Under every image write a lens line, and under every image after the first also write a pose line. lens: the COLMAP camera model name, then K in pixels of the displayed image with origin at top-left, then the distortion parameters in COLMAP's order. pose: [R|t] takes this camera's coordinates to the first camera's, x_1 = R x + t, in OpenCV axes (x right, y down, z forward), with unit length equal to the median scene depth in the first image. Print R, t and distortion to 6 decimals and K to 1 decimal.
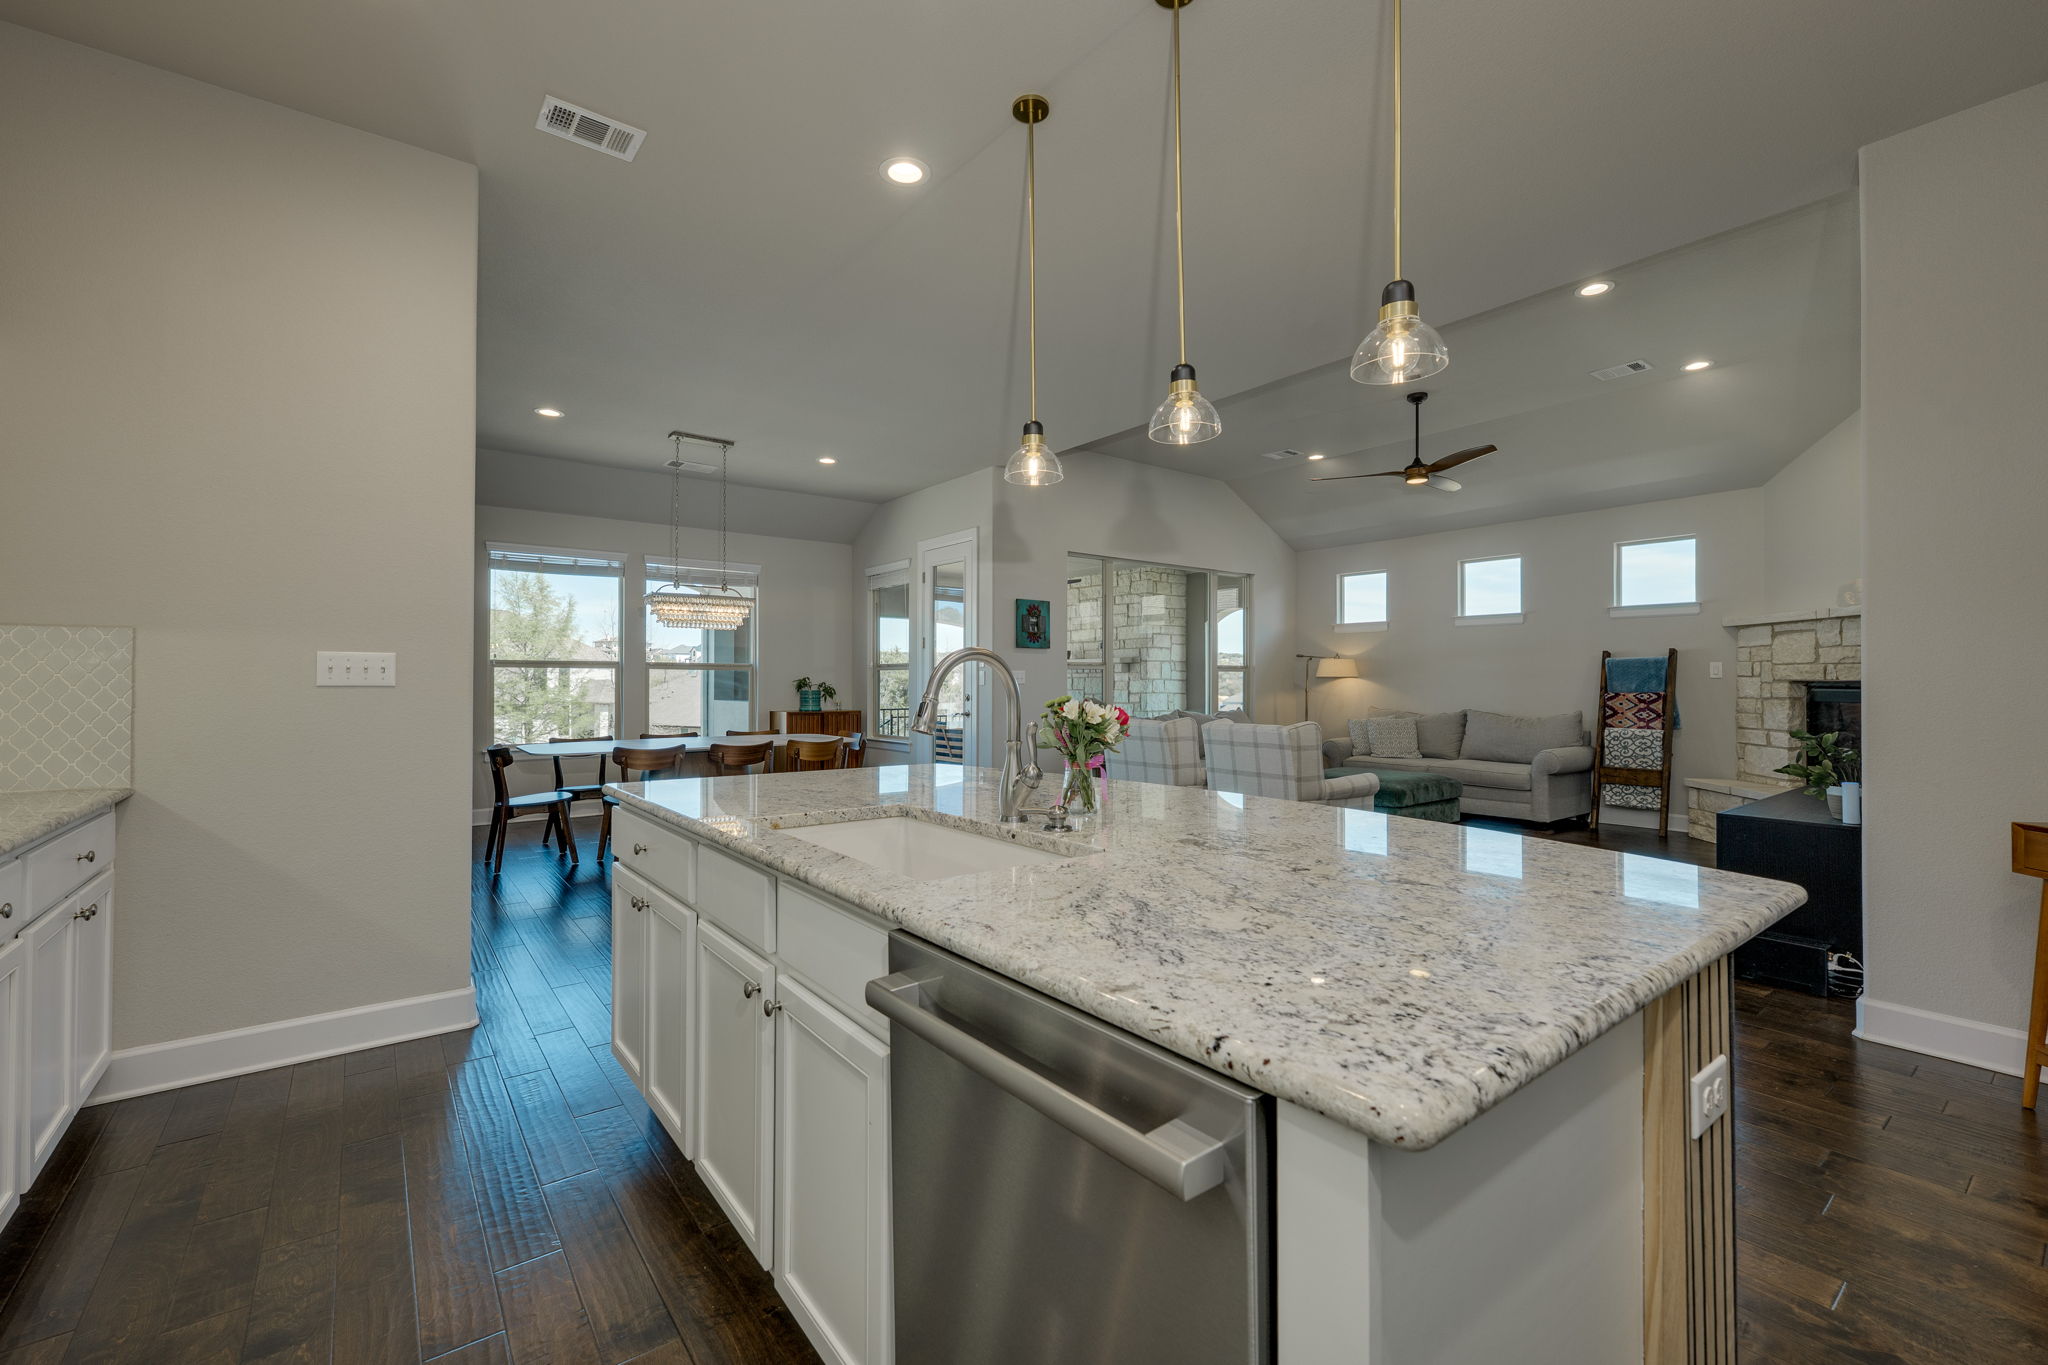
lens RADIAL K [[842.9, 0, 1024.0], [0, 842.9, 682.5], [0, 0, 1]] dist [0.001335, 0.000118]
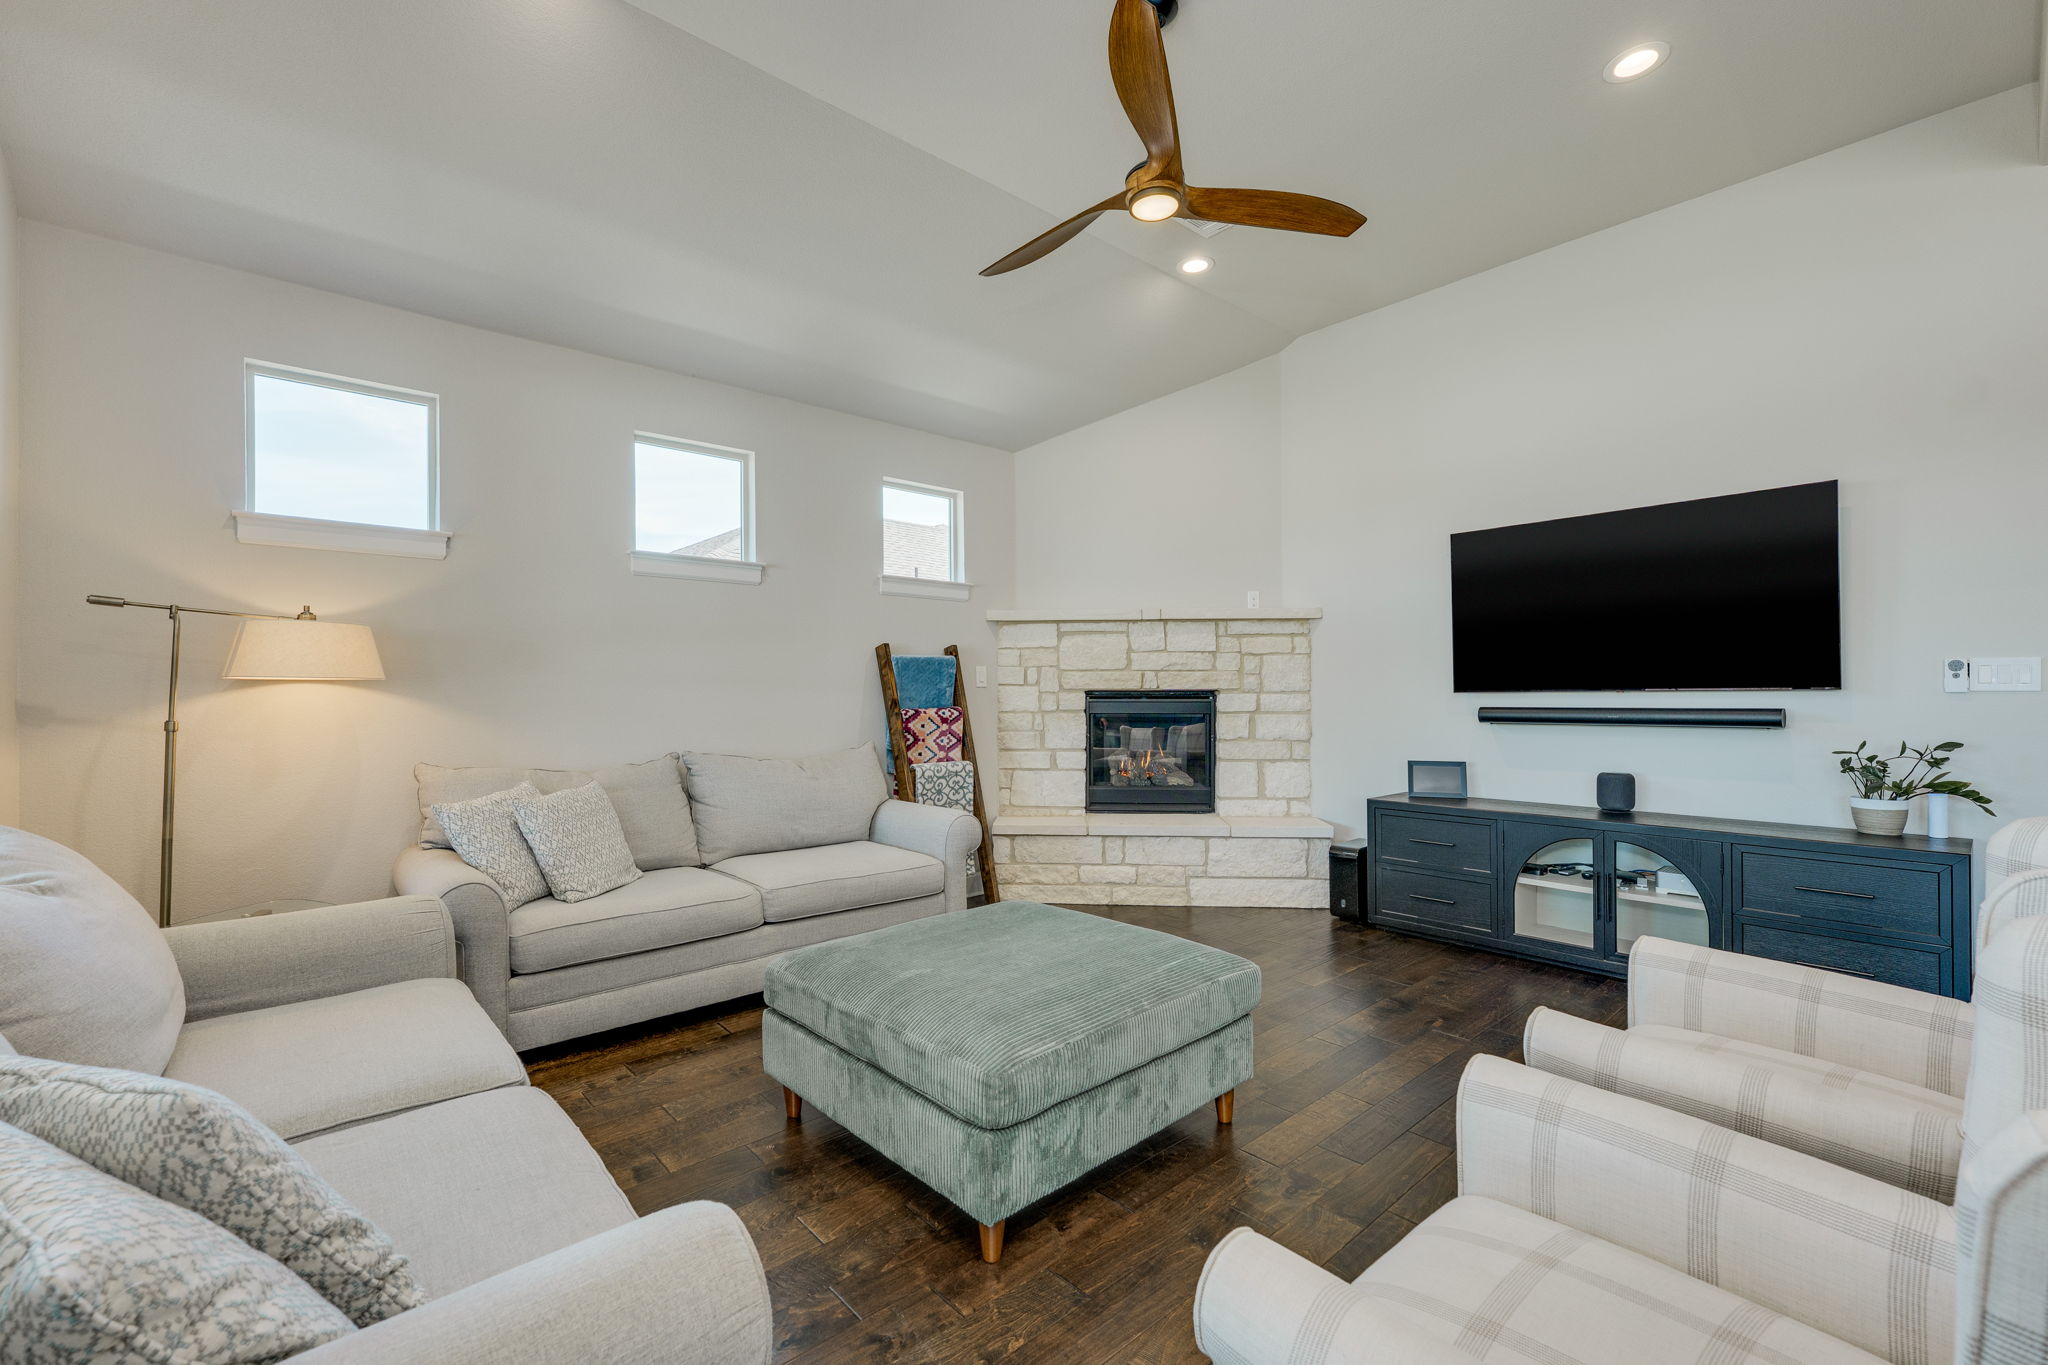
lens RADIAL K [[842.9, 0, 1024.0], [0, 842.9, 682.5], [0, 0, 1]] dist [0.001335, 0.000118]
pose [[-0.057468, 0.009281, 0.998304, 0.057333], [0.002768, 0.999954, -0.009137, -0.001888], [-0.998344, 0.002239, -0.057491, 0.984905]]
